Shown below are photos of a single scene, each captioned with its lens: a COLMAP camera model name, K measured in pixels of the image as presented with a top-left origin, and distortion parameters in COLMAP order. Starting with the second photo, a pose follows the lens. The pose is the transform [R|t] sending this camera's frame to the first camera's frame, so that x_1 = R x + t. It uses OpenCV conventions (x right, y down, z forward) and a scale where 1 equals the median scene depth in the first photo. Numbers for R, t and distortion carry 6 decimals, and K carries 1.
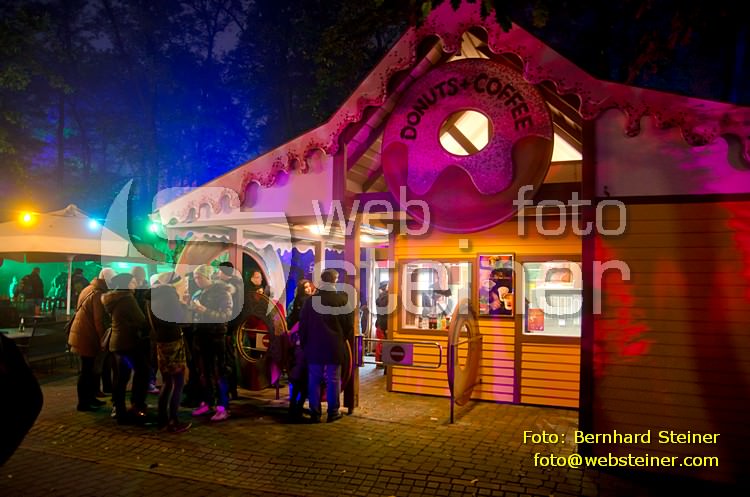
lens RADIAL K [[550.4, 0, 375.0], [0, 550.4, 251.1], [0, 0, 1]] dist [0.000581, 0.000766]
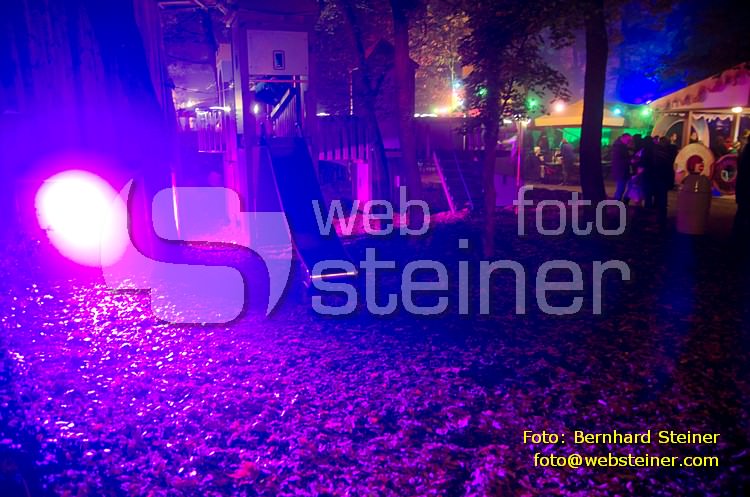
lens RADIAL K [[550.4, 0, 374.9], [0, 550.4, 246.8], [0, 0, 1]] dist [0.000581, 0.000766]
pose [[0.789857, 0.125965, -0.600215, 0.115326], [0.025877, 0.970963, 0.237825, -0.073473], [0.612745, -0.203380, 0.763663, -1.422556]]
